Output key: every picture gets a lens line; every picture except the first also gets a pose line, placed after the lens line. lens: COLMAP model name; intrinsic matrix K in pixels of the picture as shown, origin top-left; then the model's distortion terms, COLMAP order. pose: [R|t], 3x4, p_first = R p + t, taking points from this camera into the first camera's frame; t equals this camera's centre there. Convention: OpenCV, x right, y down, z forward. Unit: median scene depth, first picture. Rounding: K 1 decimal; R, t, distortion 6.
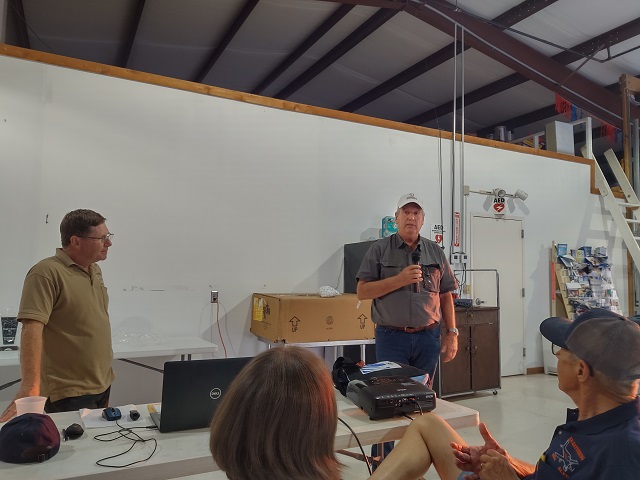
lens RADIAL K [[487.1, 0, 324.9], [0, 487.1, 246.2], [0, 0, 1]] dist [0.018162, -0.031290]
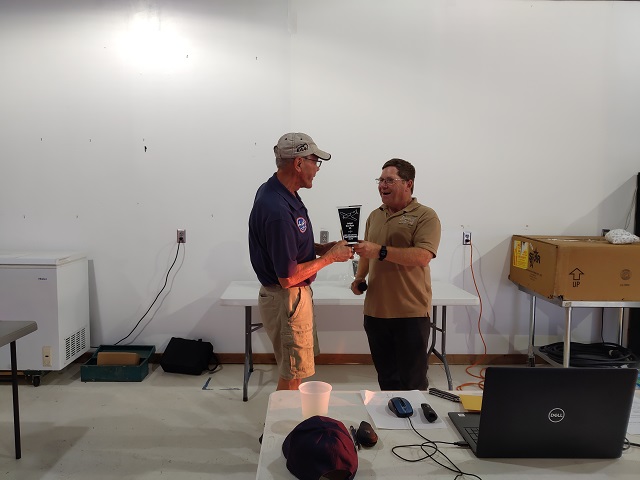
lens RADIAL K [[487.1, 0, 321.1], [0, 487.1, 242.7], [0, 0, 1]] dist [0.018162, -0.031290]
pose [[0.902005, 0.032029, -0.430536, -0.063032], [0.028947, 0.990513, 0.134334, -0.010196], [0.430754, -0.133633, 0.892521, 0.076595]]
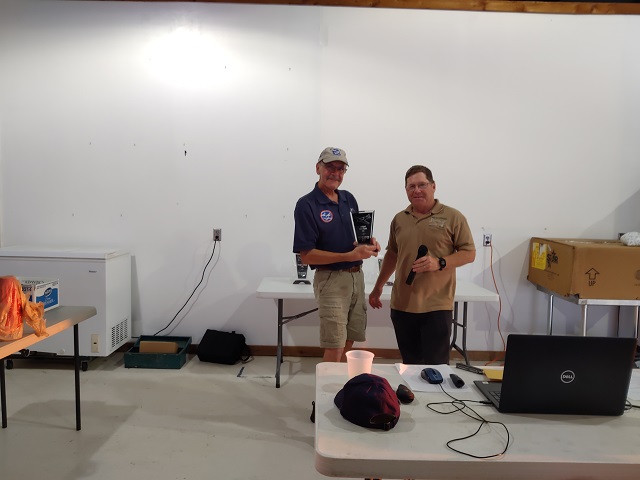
lens RADIAL K [[487.1, 0, 322.8], [0, 487.1, 241.8], [0, 0, 1]] dist [0.018162, -0.031290]
pose [[0.888326, 0.037004, -0.457720, -0.059674], [0.020398, 0.992585, 0.119832, -0.006861], [0.458760, -0.115787, 0.880984, 0.034674]]
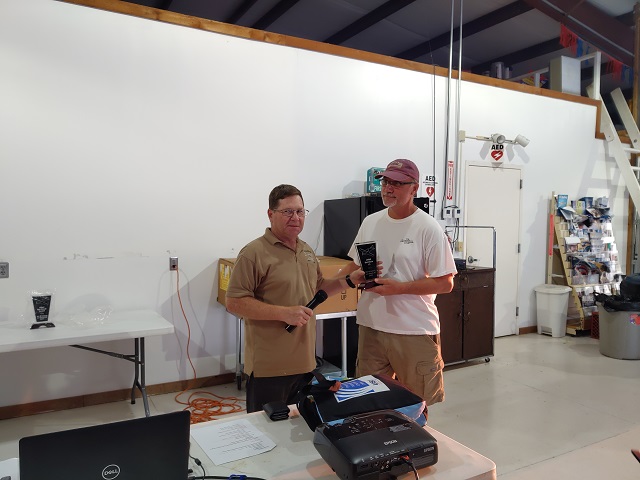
lens RADIAL K [[487.1, 0, 321.5], [0, 487.1, 244.4], [0, 0, 1]] dist [0.018162, -0.031290]
pose [[0.999739, -0.005533, 0.022172, 0.013076], [0.002937, 0.993309, 0.115454, -0.022051], [-0.022662, -0.115358, 0.993065, 0.099856]]
